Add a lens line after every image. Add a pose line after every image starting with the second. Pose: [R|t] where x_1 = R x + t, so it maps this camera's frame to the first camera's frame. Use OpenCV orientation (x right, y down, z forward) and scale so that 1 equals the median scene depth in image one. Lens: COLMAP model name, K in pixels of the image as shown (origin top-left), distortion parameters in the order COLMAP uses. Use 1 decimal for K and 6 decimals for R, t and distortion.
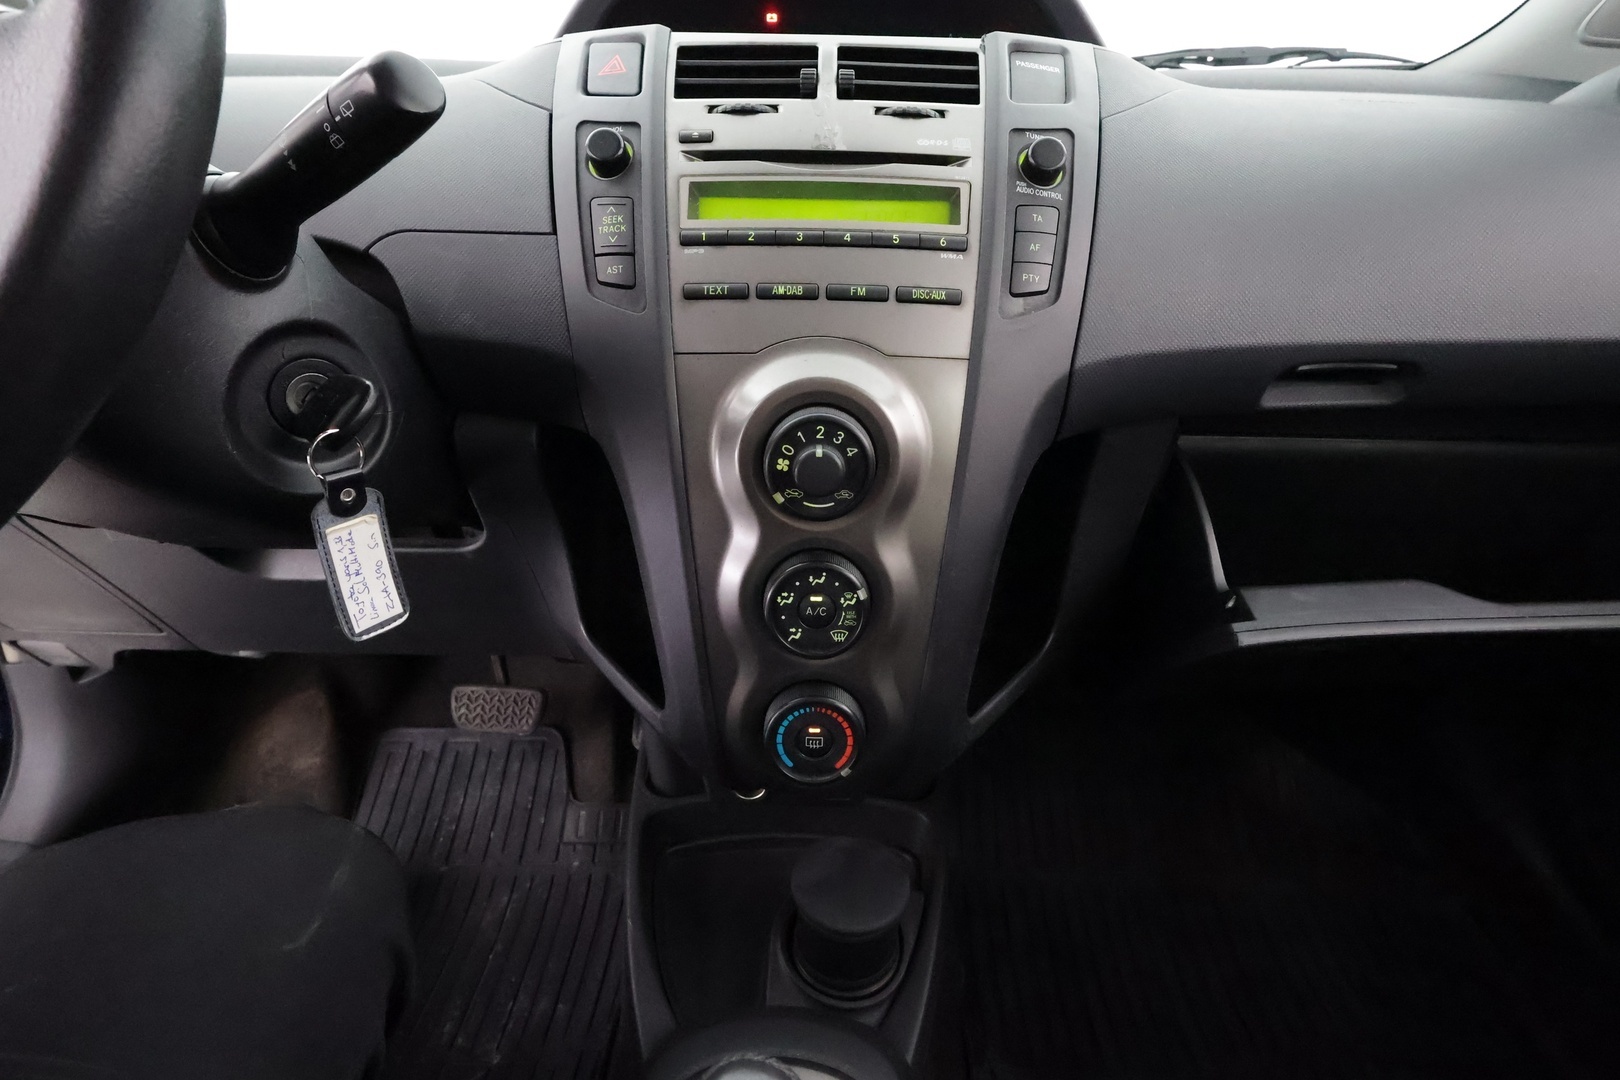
lens RADIAL K [[798.3, 0, 823.4], [0, 798.3, 537.4], [0, 0, 1]] dist [0.018338, 0.001458]
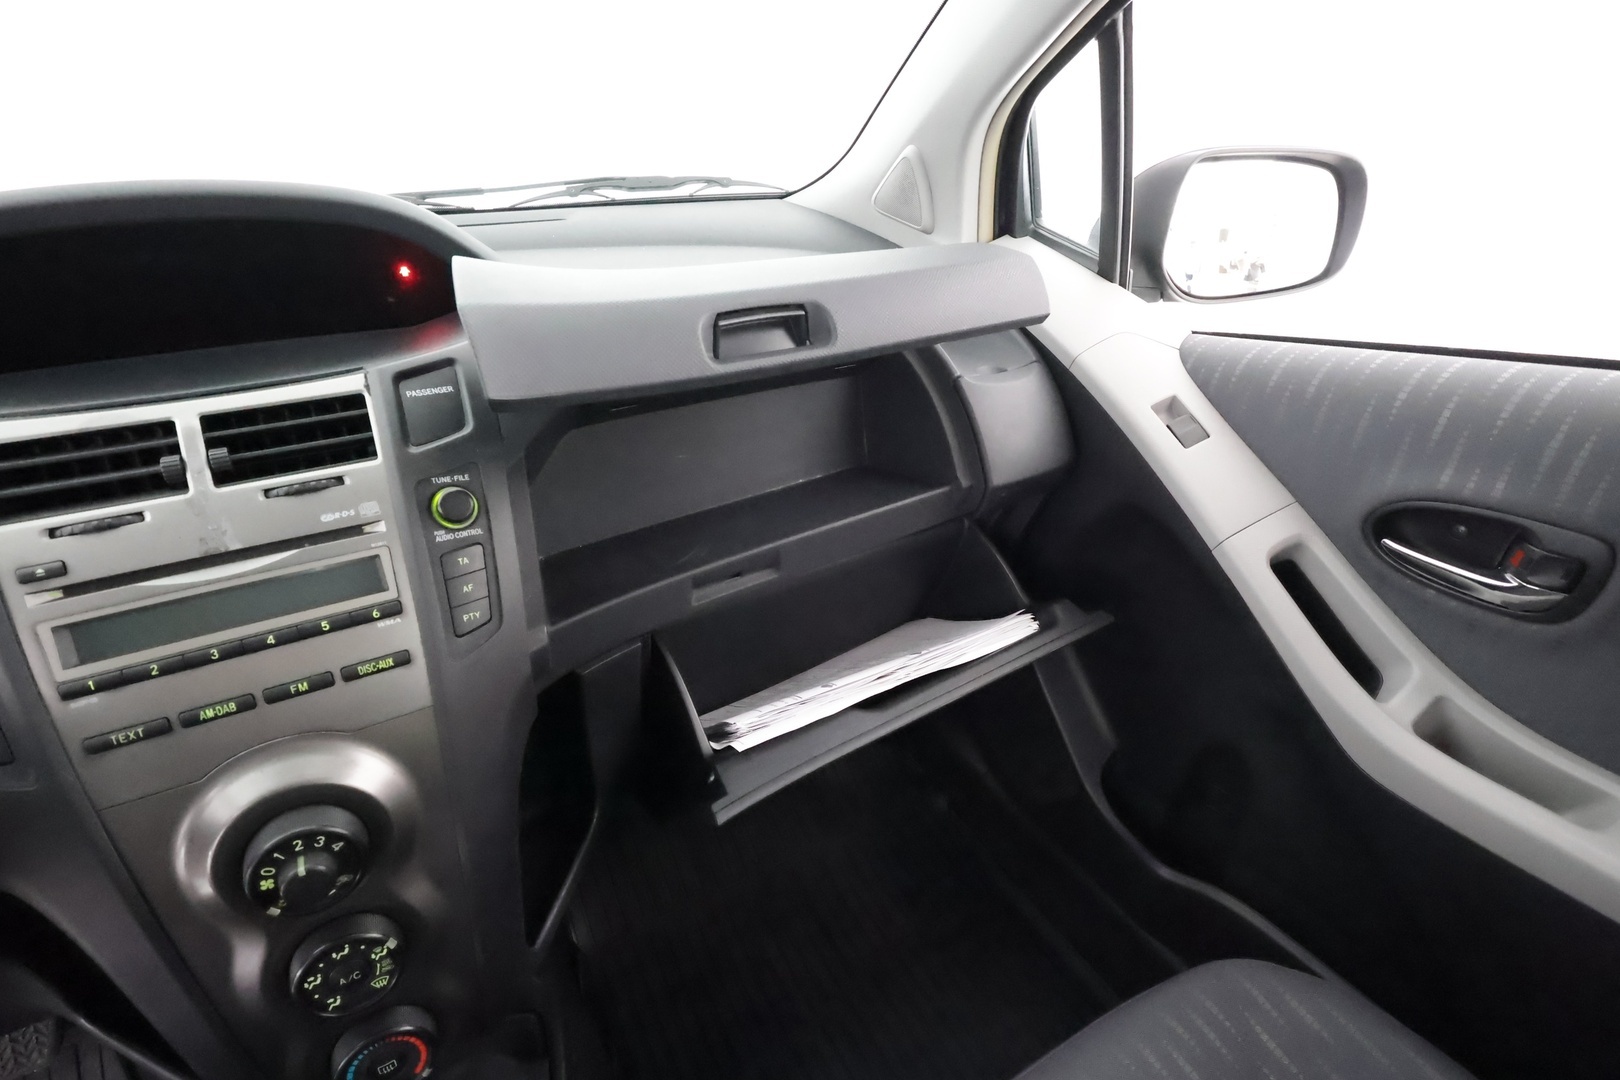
lens RADIAL K [[798.3, 0, 826.9], [0, 798.3, 534.9], [0, 0, 1]] dist [0.018338, 0.001458]
pose [[0.858832, -0.270656, 0.434918, 0.223870], [0.223753, 0.961951, 0.156793, -0.492663], [-0.460807, -0.037345, 0.886714, -0.241927]]
